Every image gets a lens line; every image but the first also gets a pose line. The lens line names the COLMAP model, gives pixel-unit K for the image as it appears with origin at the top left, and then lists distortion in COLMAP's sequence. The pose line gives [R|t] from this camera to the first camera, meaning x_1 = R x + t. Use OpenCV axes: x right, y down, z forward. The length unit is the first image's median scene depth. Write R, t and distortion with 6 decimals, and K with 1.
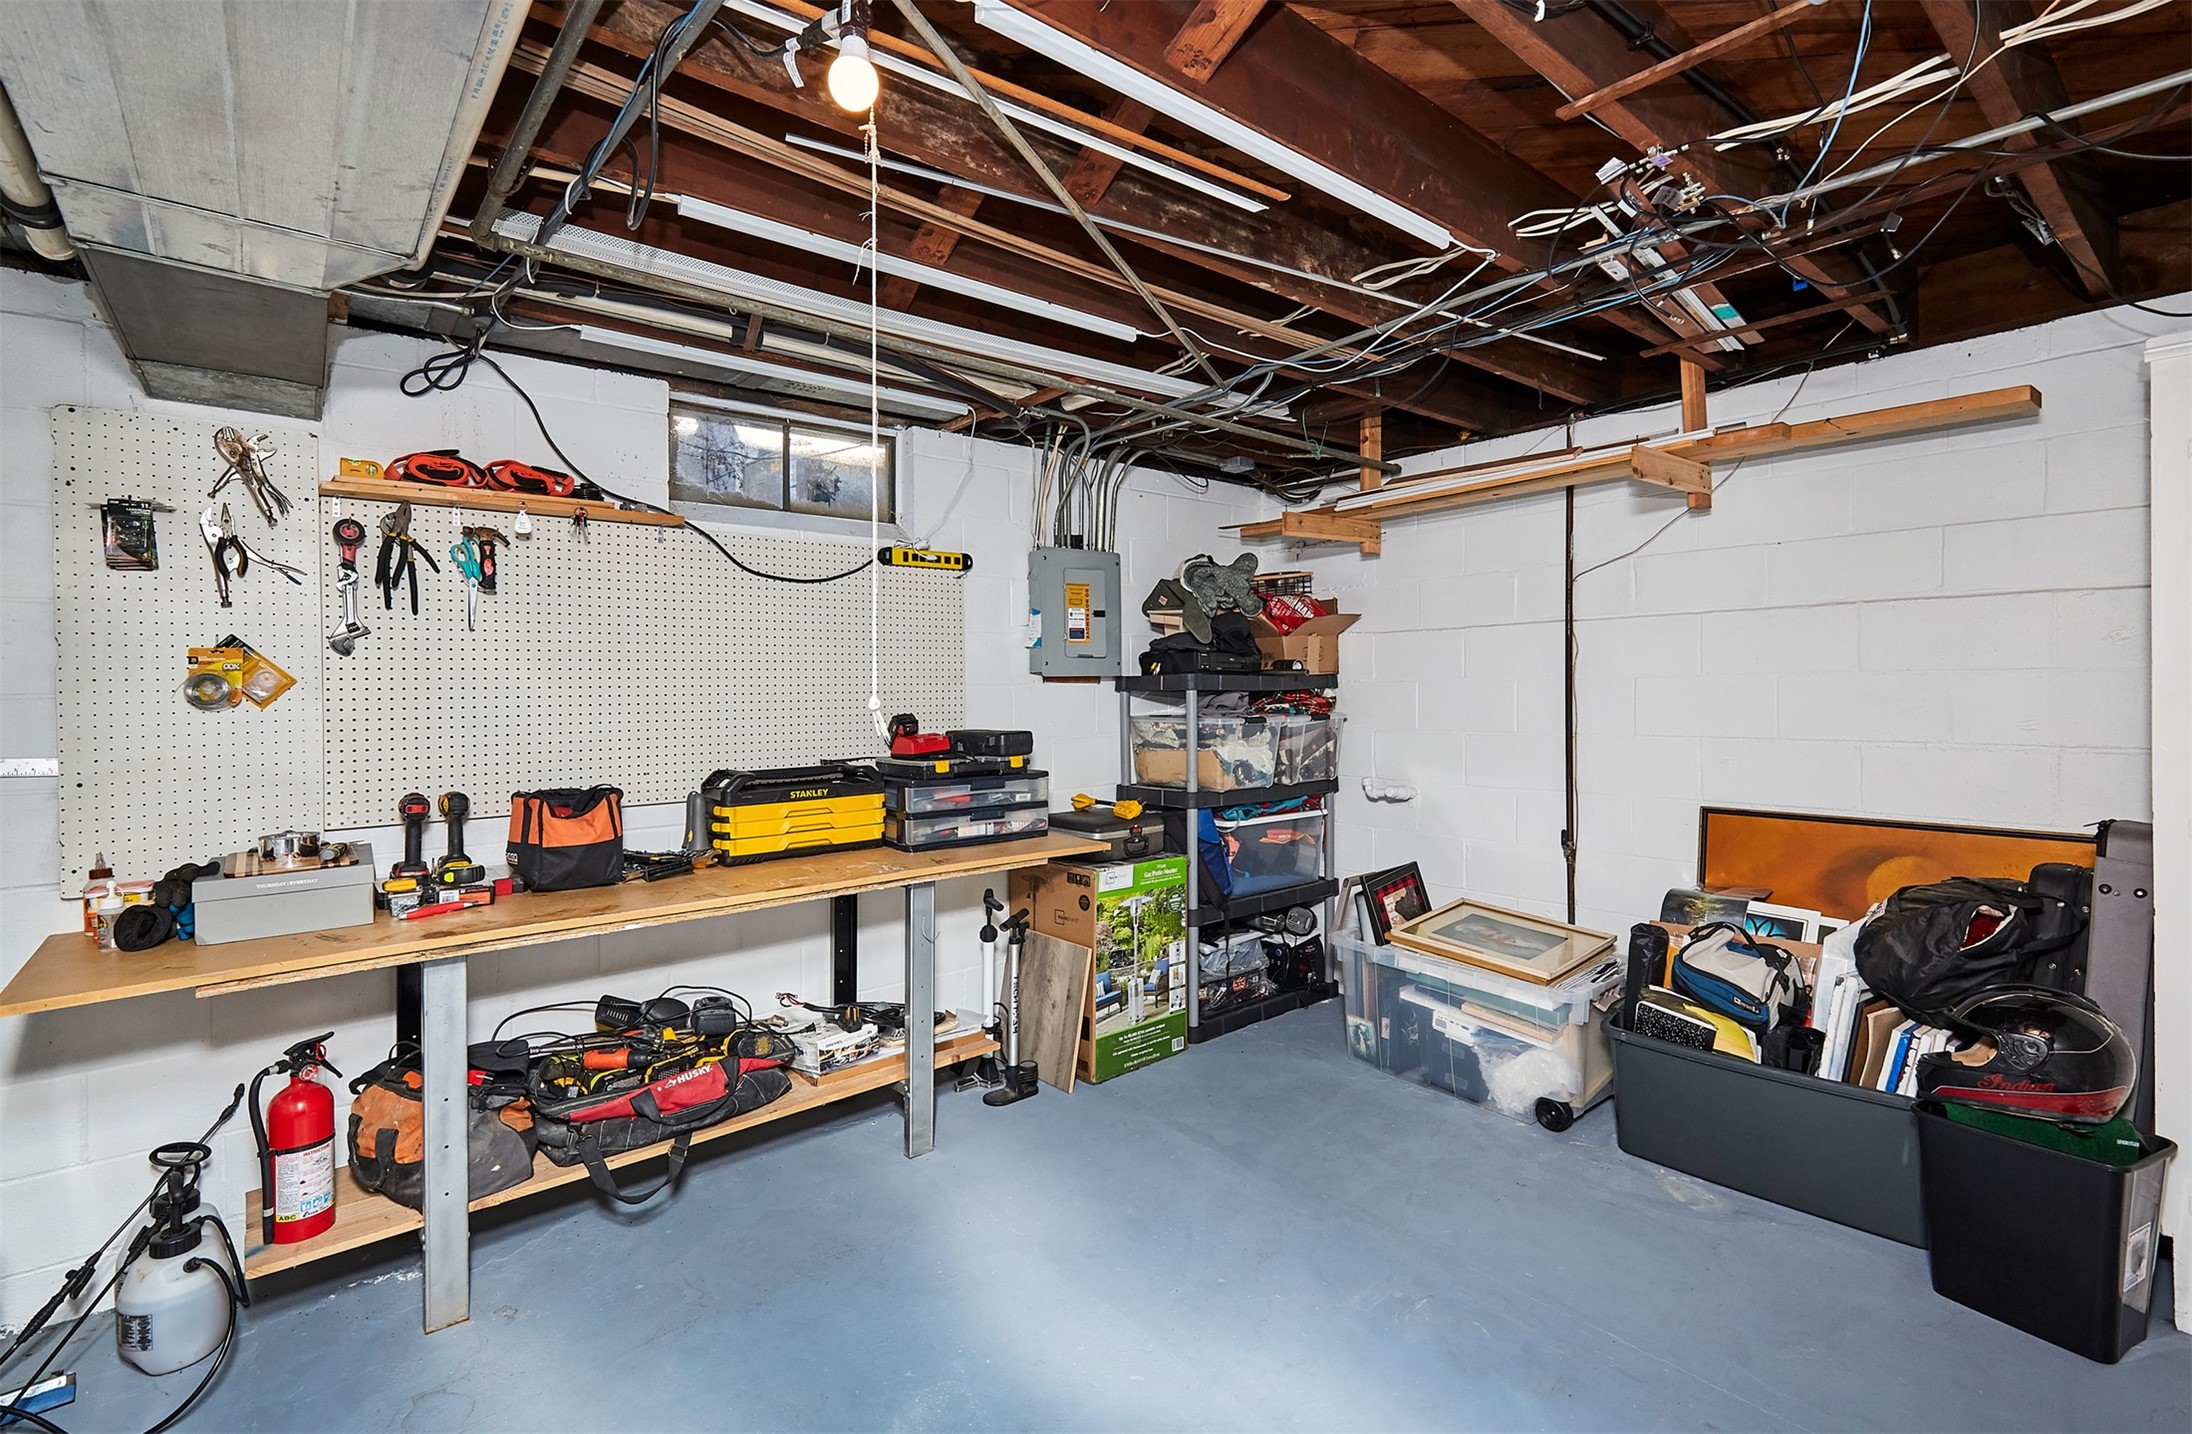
lens RADIAL K [[1007.8, 0, 1095.2], [0, 1007.8, 680.3], [0, 0, 1]] dist [-0.000622, -0.000291]
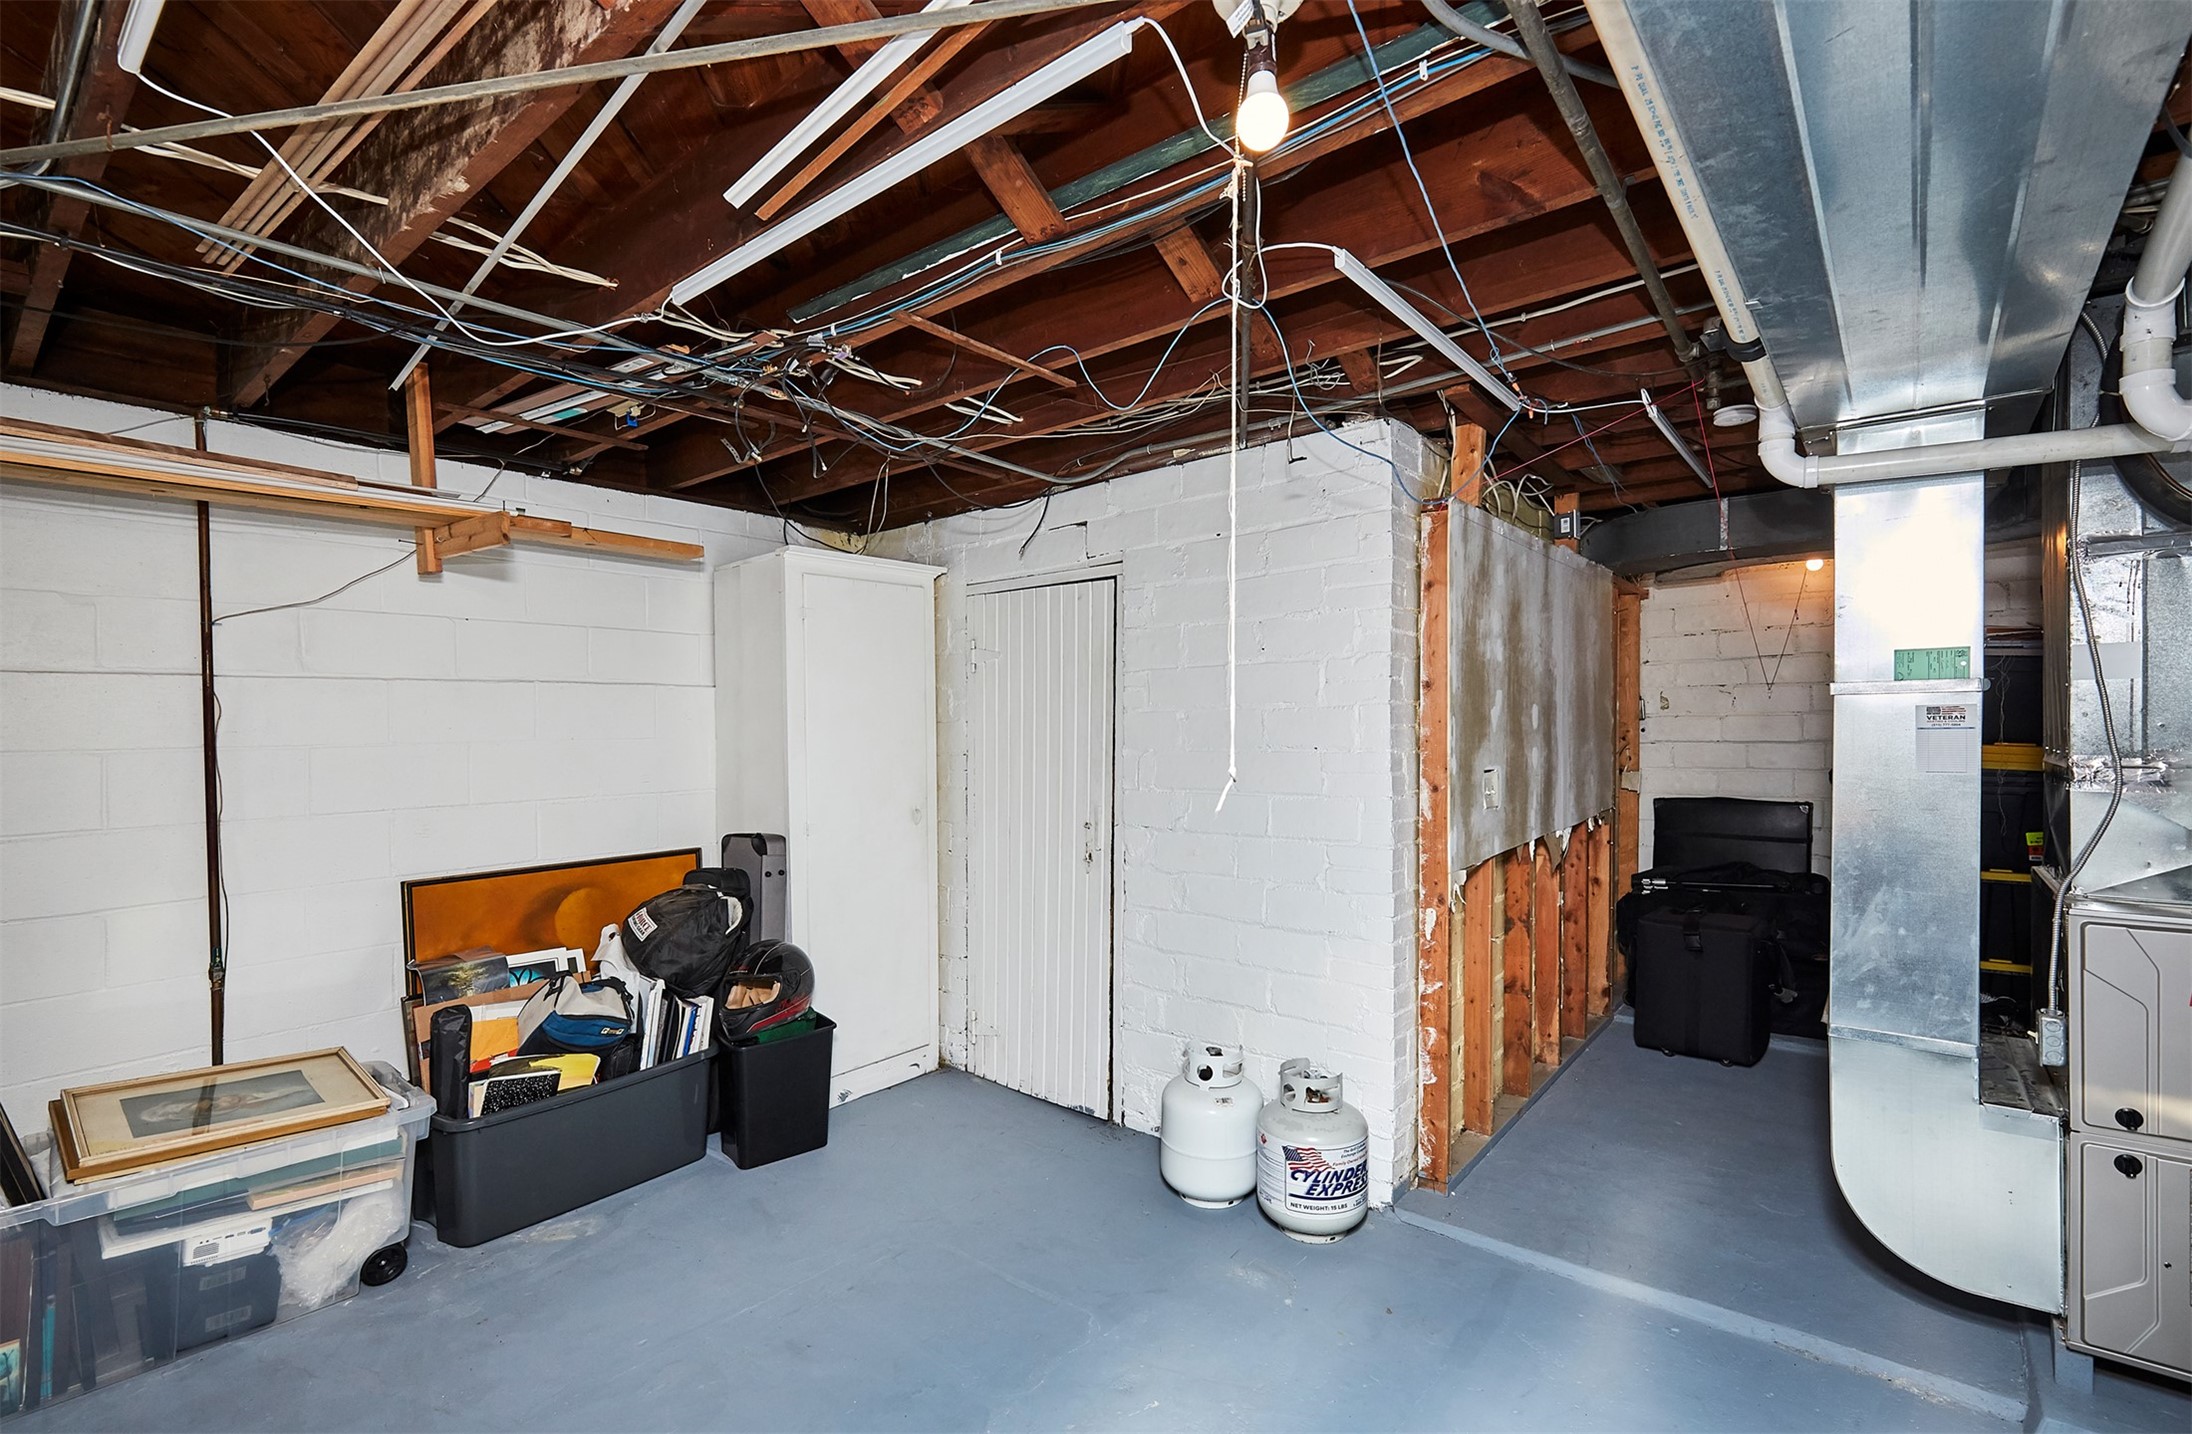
lens RADIAL K [[984.2, 0, 1091.6], [0, 984.2, 746.1], [0, 0, 1]] dist [0.000622, 0.000243]
pose [[-0.179789, -0.009088, 0.983663, -0.469541], [0.013707, 0.999837, 0.011743, -0.006978], [-0.983610, 0.015594, -0.179635, 0.561012]]
